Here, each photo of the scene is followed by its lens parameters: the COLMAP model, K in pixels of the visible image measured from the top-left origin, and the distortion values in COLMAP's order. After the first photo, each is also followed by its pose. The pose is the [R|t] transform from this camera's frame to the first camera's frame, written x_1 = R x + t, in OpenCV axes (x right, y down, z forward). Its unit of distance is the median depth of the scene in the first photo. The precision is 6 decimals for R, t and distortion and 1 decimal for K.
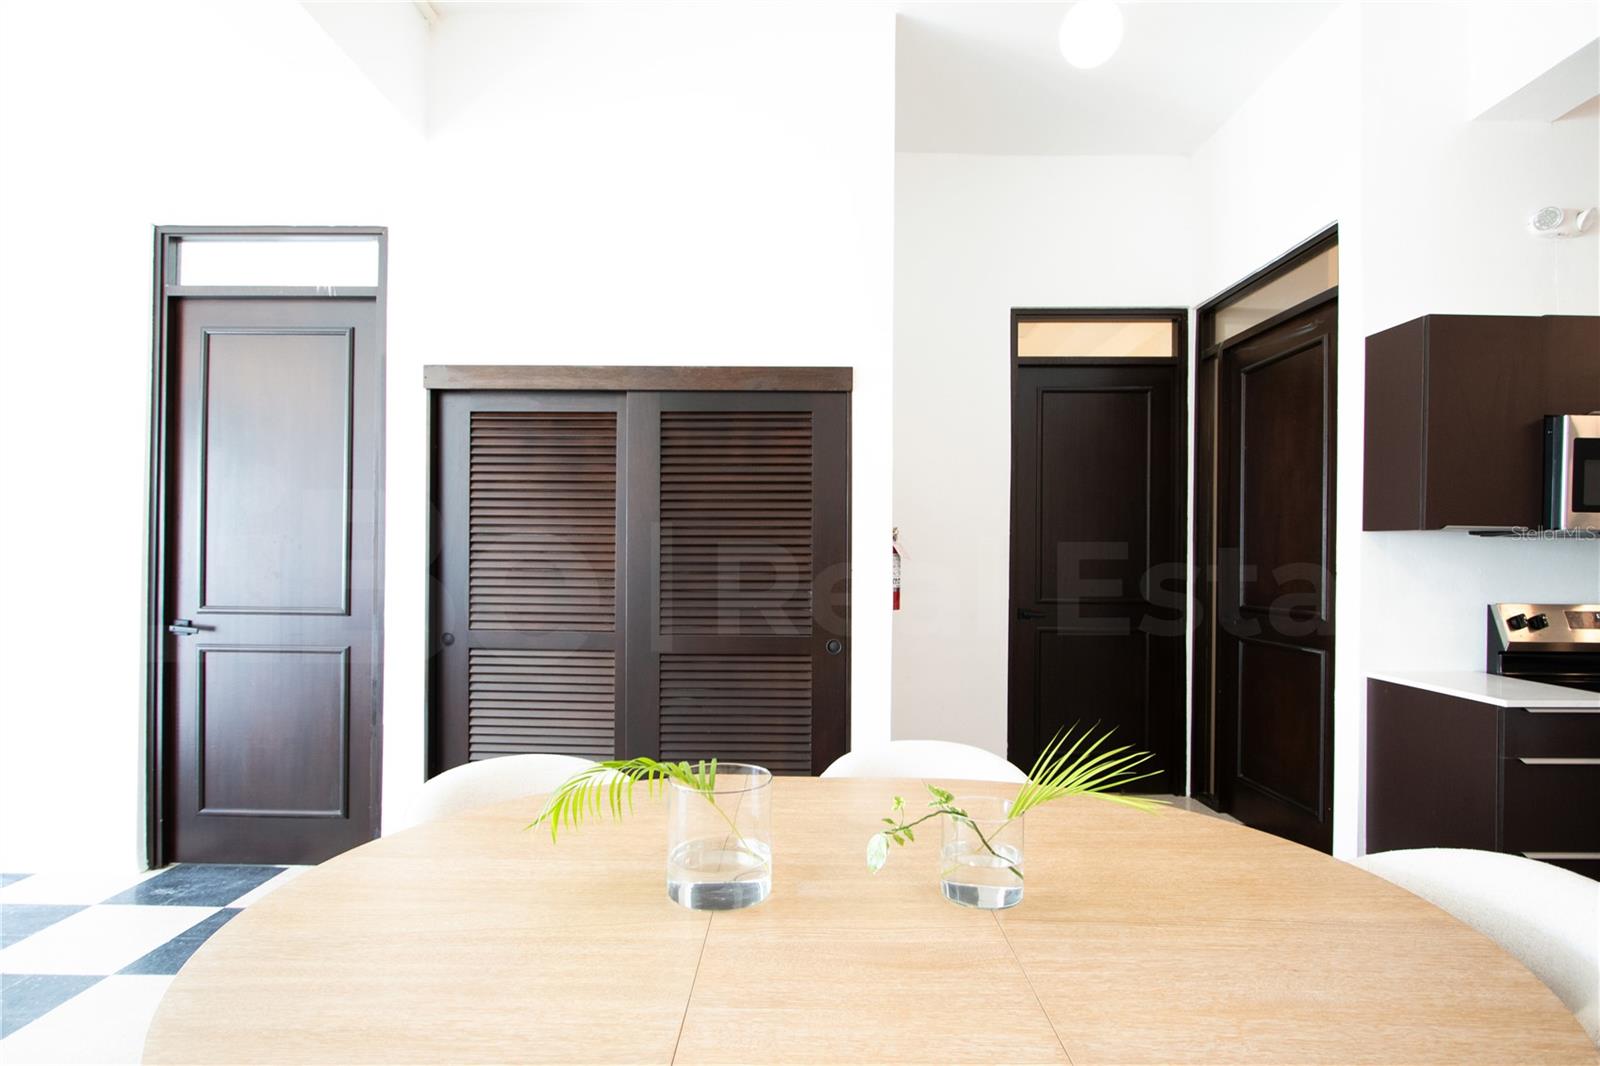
lens RADIAL K [[760.3, 0, 806.4], [0, 760.3, 554.0], [0, 0, 1]] dist [-0.014299, 0.001357]
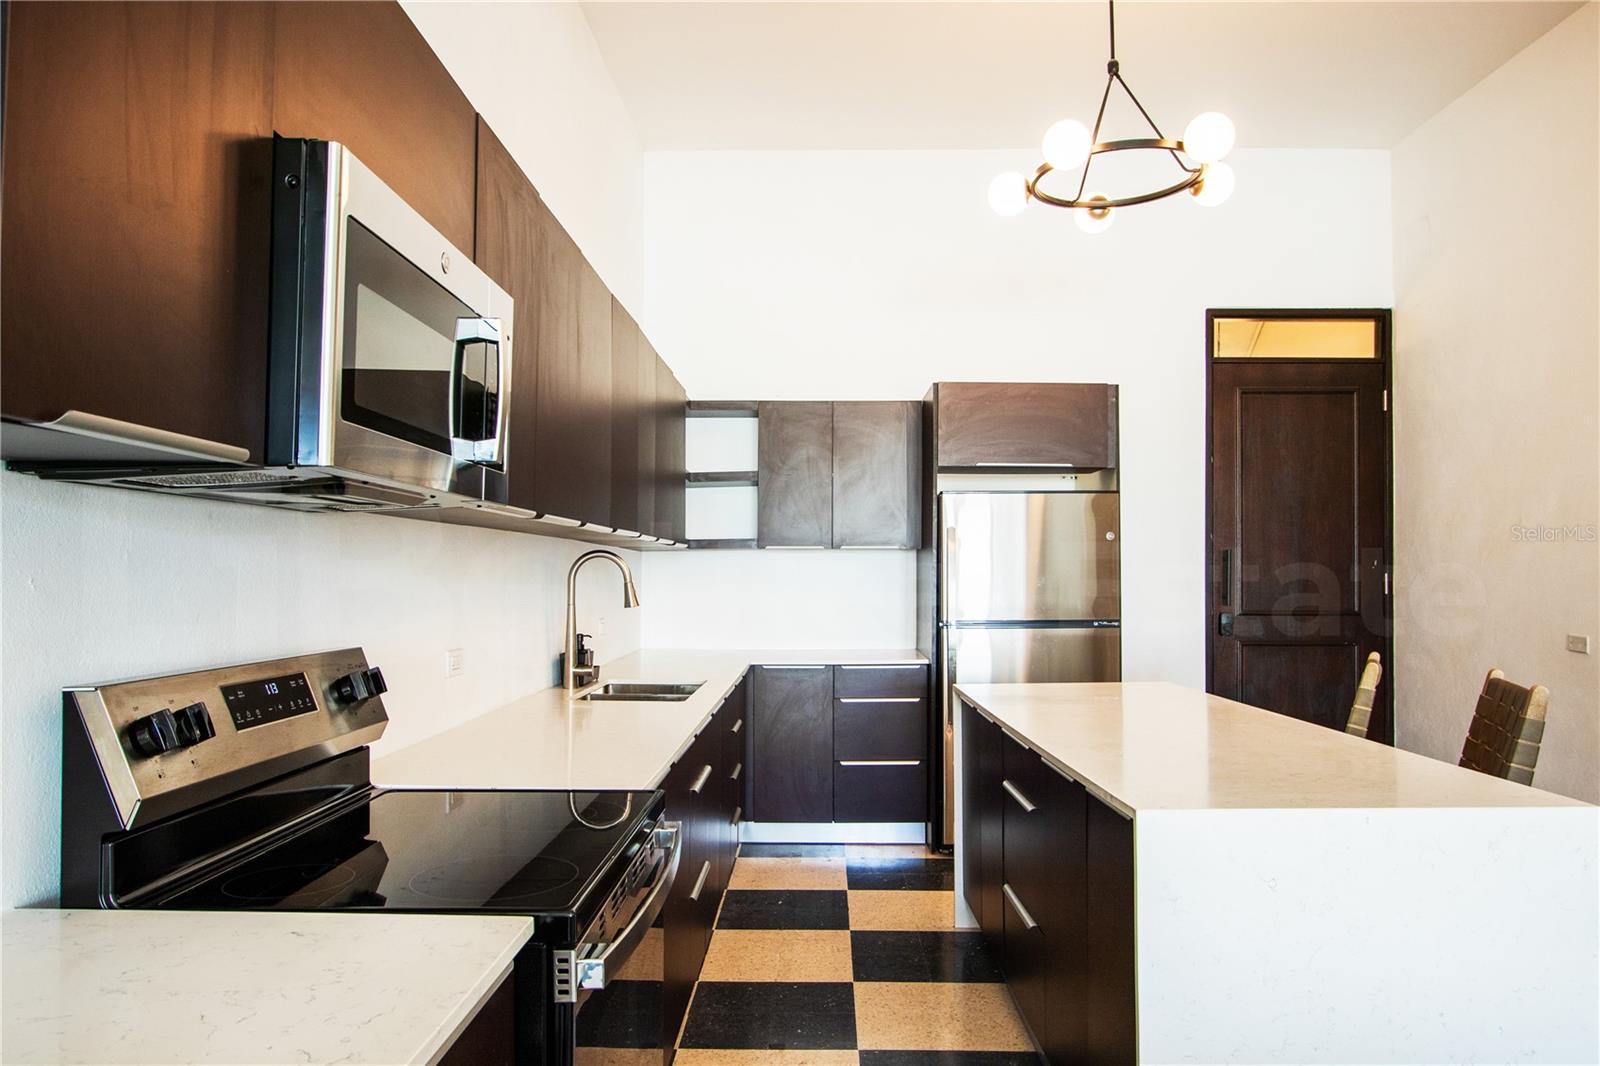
lens RADIAL K [[1093.1, 0, 800.0], [0, 1093.1, 533.0], [0, 0, 1]] dist [-0.002610, 0.001154]
pose [[0.004470, 0.025195, 0.999673, 0.456360], [0.002936, 0.999678, -0.025208, 0.012517], [-0.999986, 0.003047, 0.004395, 0.712288]]
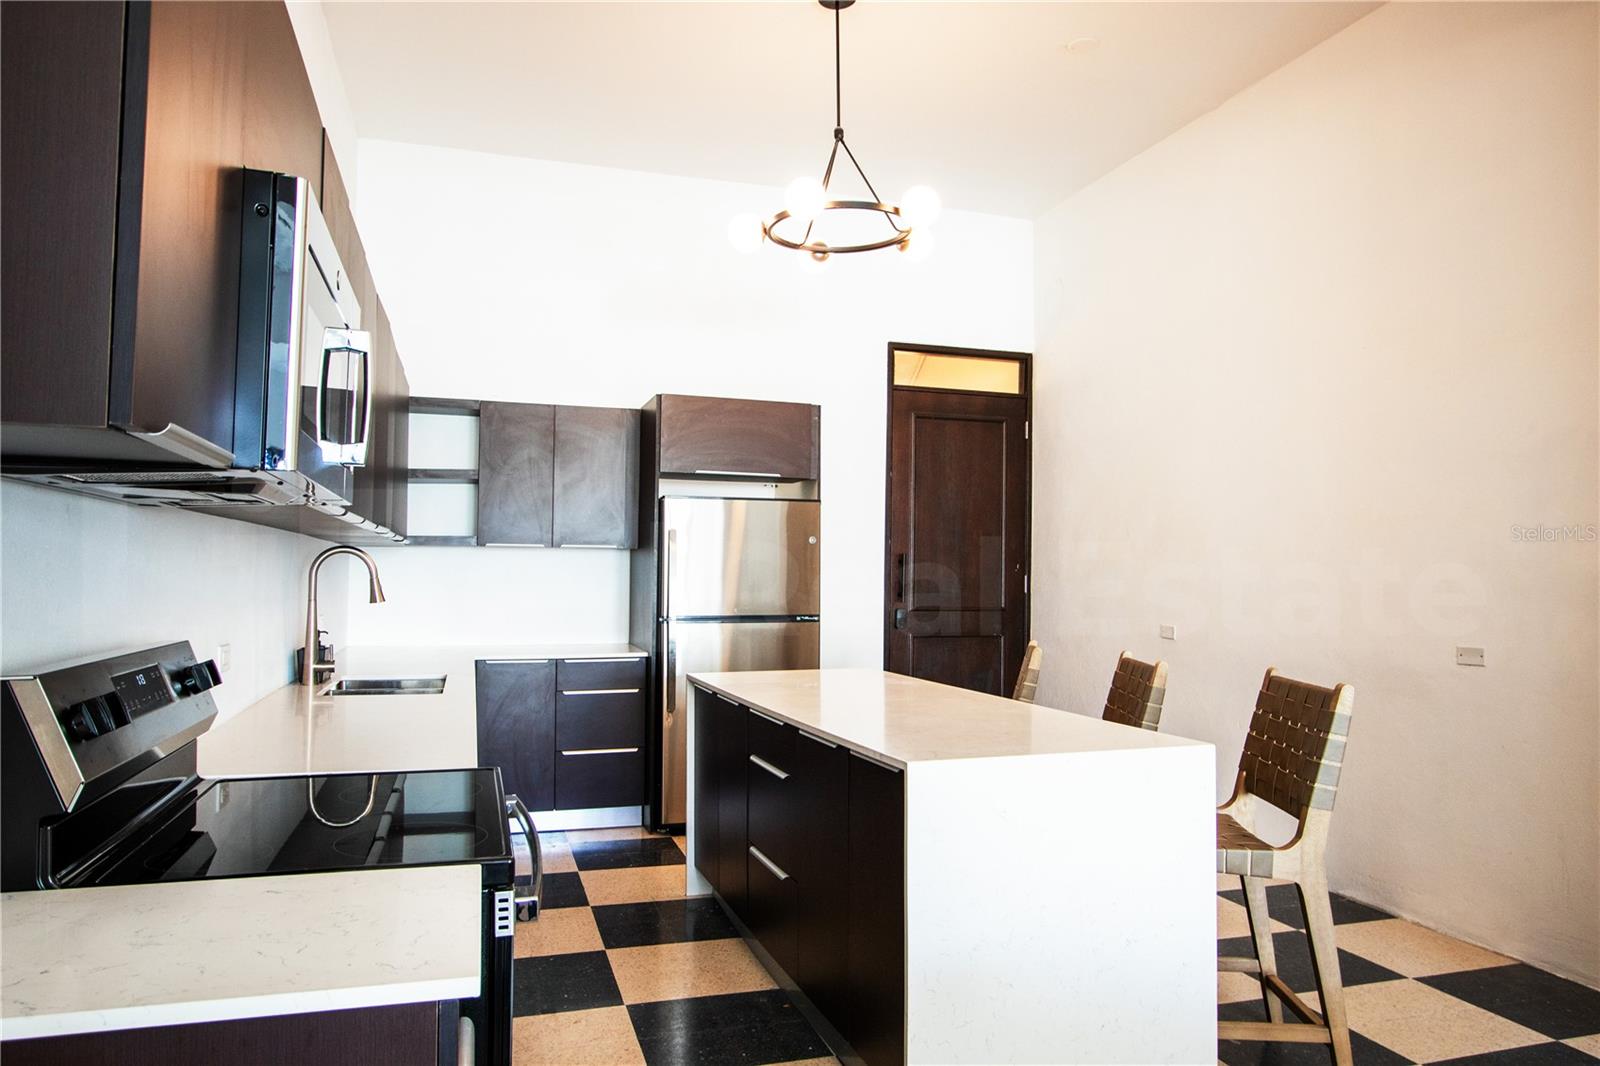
lens RADIAL K [[1078.7, 0, 798.0], [0, 1078.7, 522.8], [0, 0, 1]] dist [0.002100, 0.002180]
pose [[-0.303084, 0.030298, 0.952482, 0.367087], [-0.009479, 0.999349, -0.034806, 0.011637], [-0.952917, -0.019577, -0.302600, 0.836079]]
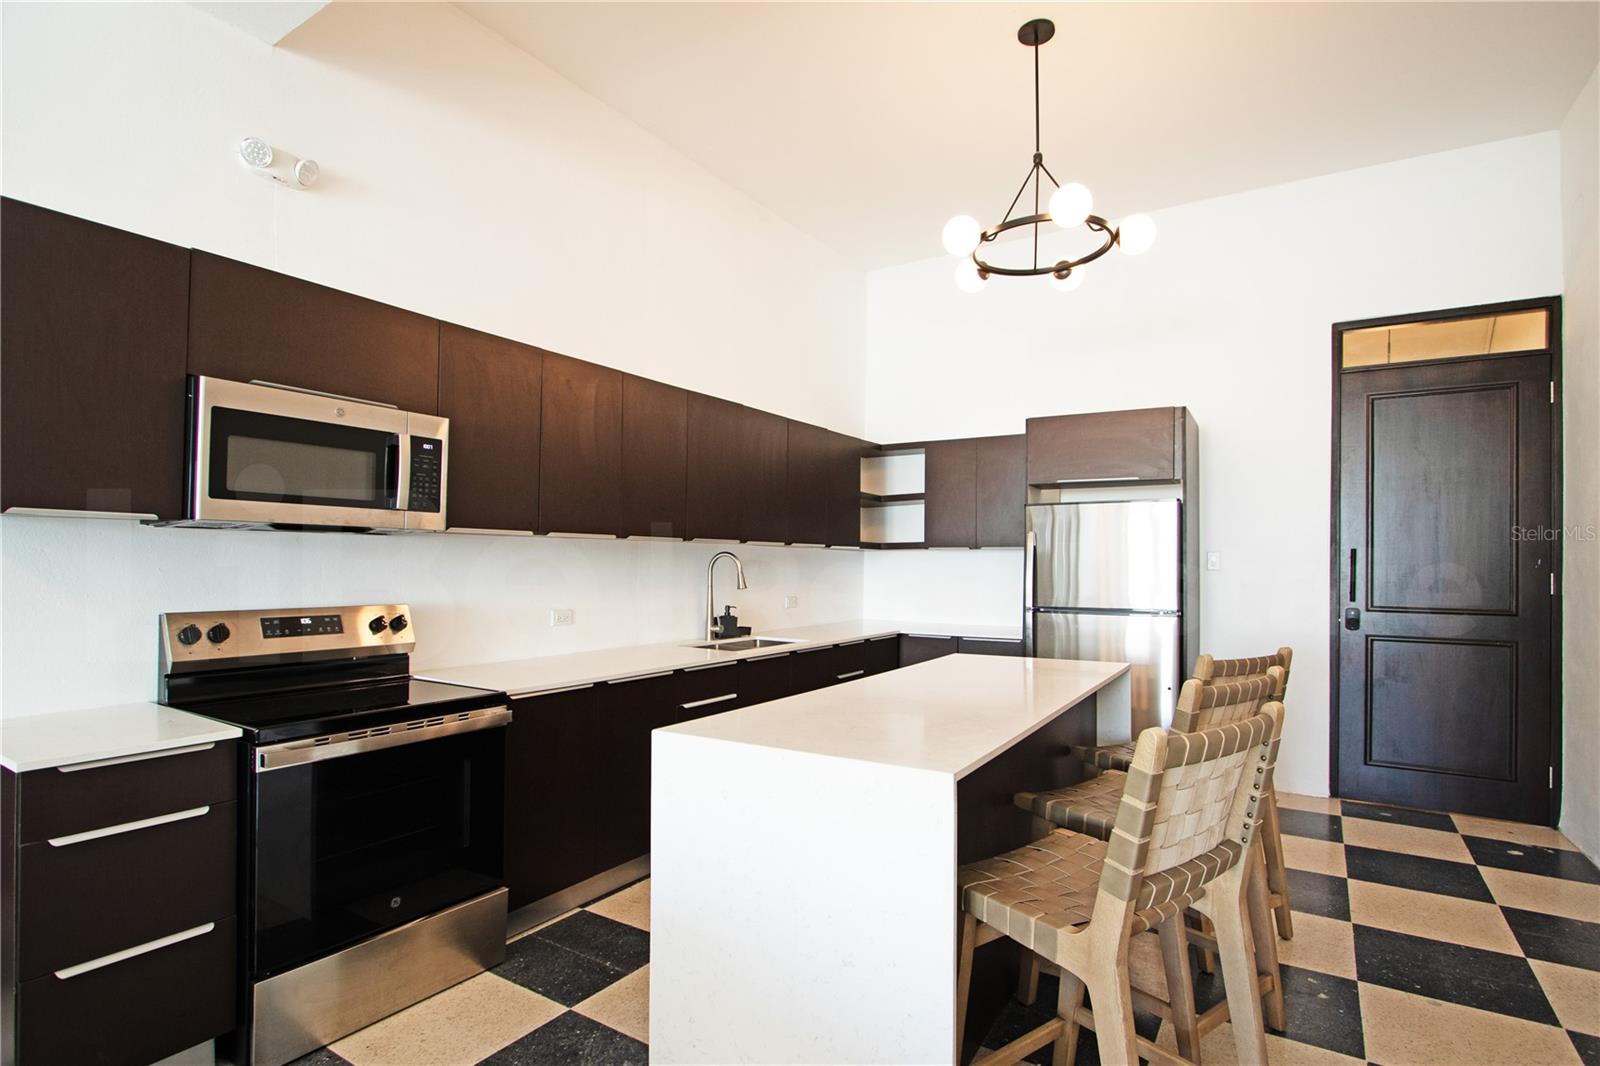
lens RADIAL K [[797.2, 0, 800.3], [0, 797.2, 553.6], [0, 0, 1]] dist [-0.014694, 0.001360]
pose [[0.529732, 0.001073, 0.848164, 0.579085], [0.002956, 0.999991, -0.003111, 0.007615], [-0.848160, 0.004155, 0.529724, 0.013716]]
